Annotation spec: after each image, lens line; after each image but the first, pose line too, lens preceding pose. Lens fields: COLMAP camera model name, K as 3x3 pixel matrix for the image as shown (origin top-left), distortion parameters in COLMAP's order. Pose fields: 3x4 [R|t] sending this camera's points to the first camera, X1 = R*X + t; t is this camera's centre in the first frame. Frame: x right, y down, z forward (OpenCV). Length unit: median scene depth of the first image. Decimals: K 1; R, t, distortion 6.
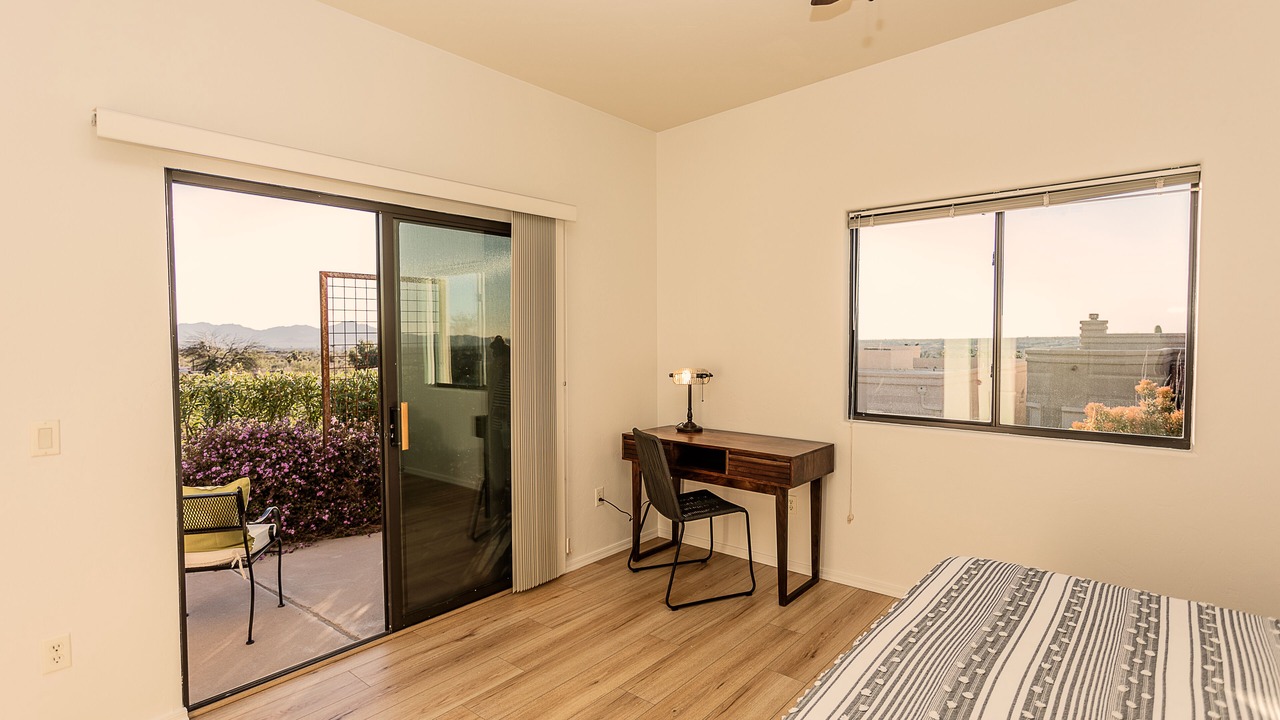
lens RADIAL K [[644.9, 0, 644.8], [0, 644.9, 362.2], [0, 0, 1]] dist [0.015968, 0.000513]
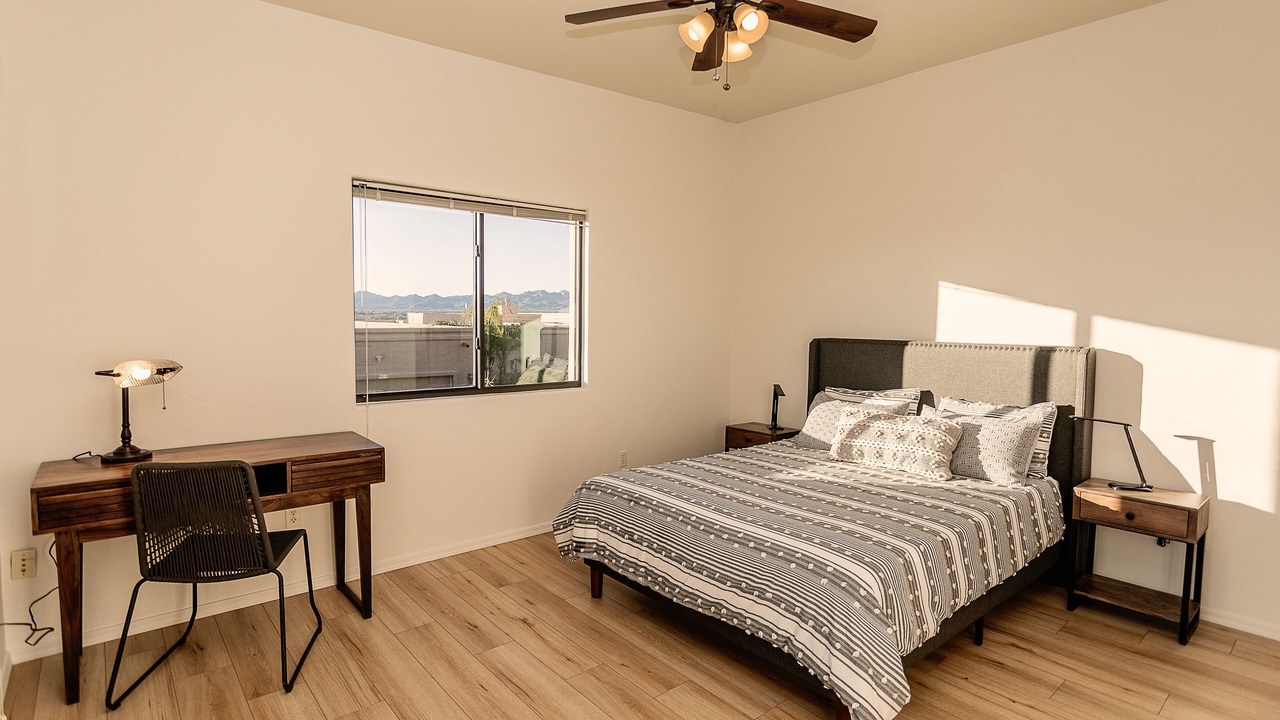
lens RADIAL K [[644.9, 0, 646.5], [0, 644.9, 359.8], [0, 0, 1]] dist [0.015968, 0.000513]
pose [[0.168239, -0.061226, 0.983843, -0.578479], [0.027808, 0.997967, 0.057350, -0.017503], [-0.985354, 0.017710, 0.169600, 0.468871]]
